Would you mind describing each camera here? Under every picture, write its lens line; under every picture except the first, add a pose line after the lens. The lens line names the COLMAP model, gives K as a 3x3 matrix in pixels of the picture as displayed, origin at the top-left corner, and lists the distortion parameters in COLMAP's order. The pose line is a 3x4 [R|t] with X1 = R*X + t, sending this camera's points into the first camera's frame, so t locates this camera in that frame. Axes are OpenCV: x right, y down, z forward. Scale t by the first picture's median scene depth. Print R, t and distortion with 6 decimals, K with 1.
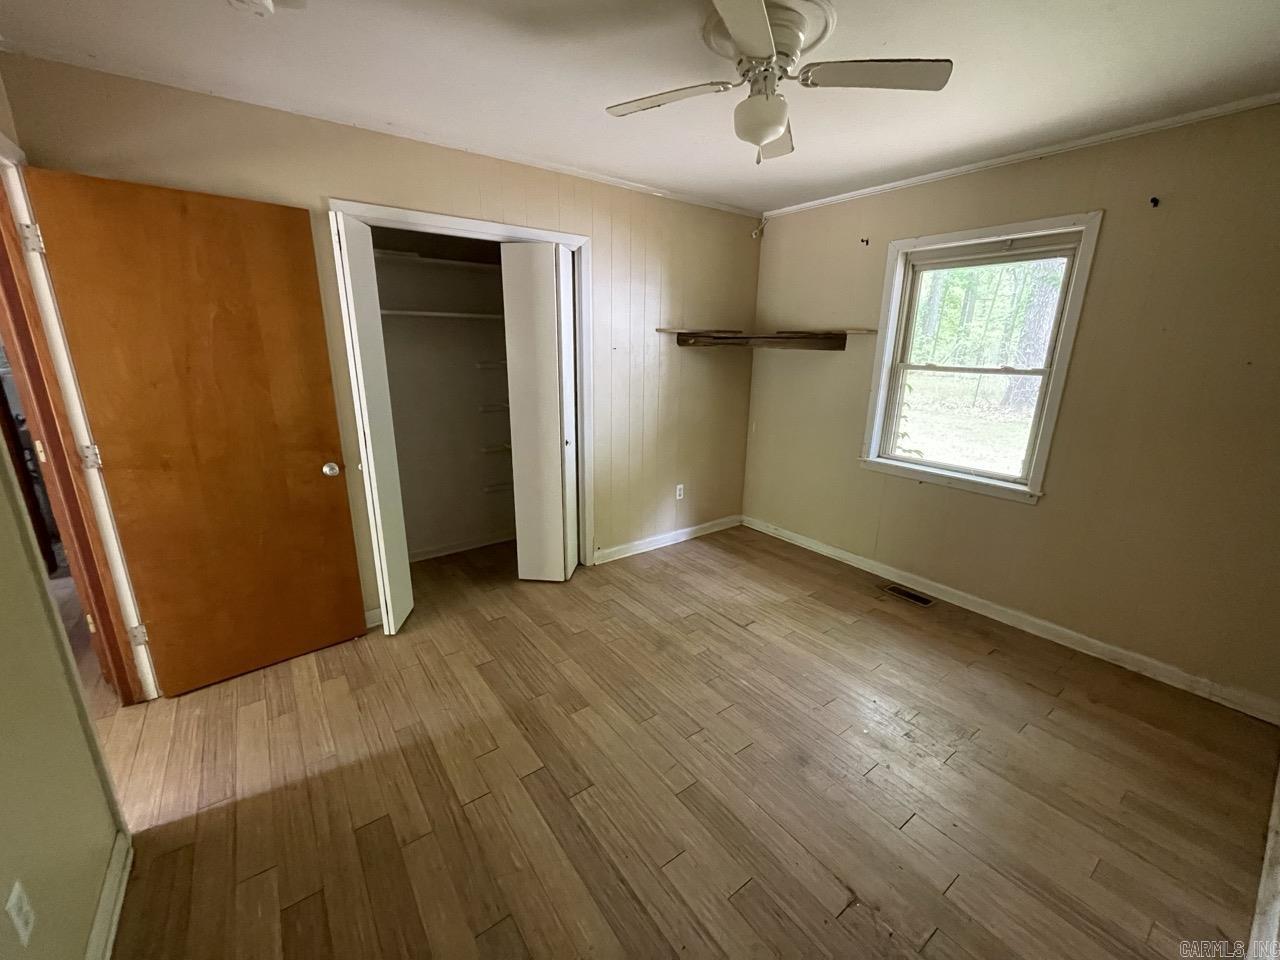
lens RADIAL K [[520.3, 0, 638.2], [0, 520.3, 482.7], [0, 0, 1]] dist [-0.003271, -0.000096]
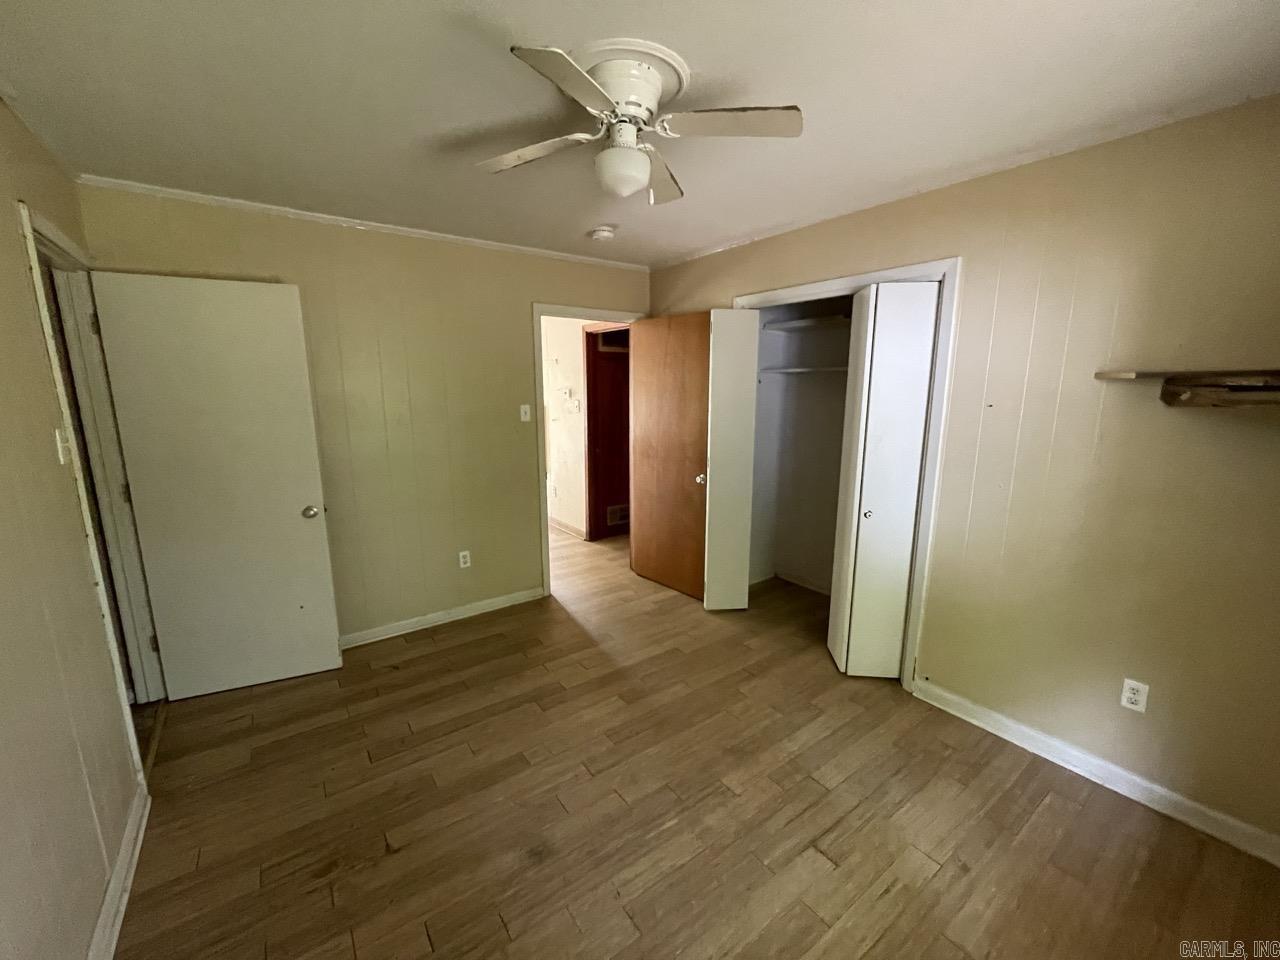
lens RADIAL K [[520.3, 0, 642.1], [0, 520.3, 482.5], [0, 0, 1]] dist [-0.003271, -0.000096]
pose [[-0.012413, 0.170912, -0.985208, 0.718183], [-0.260000, 0.950842, 0.168226, -0.181359], [0.965529, 0.258242, 0.032634, 0.647654]]
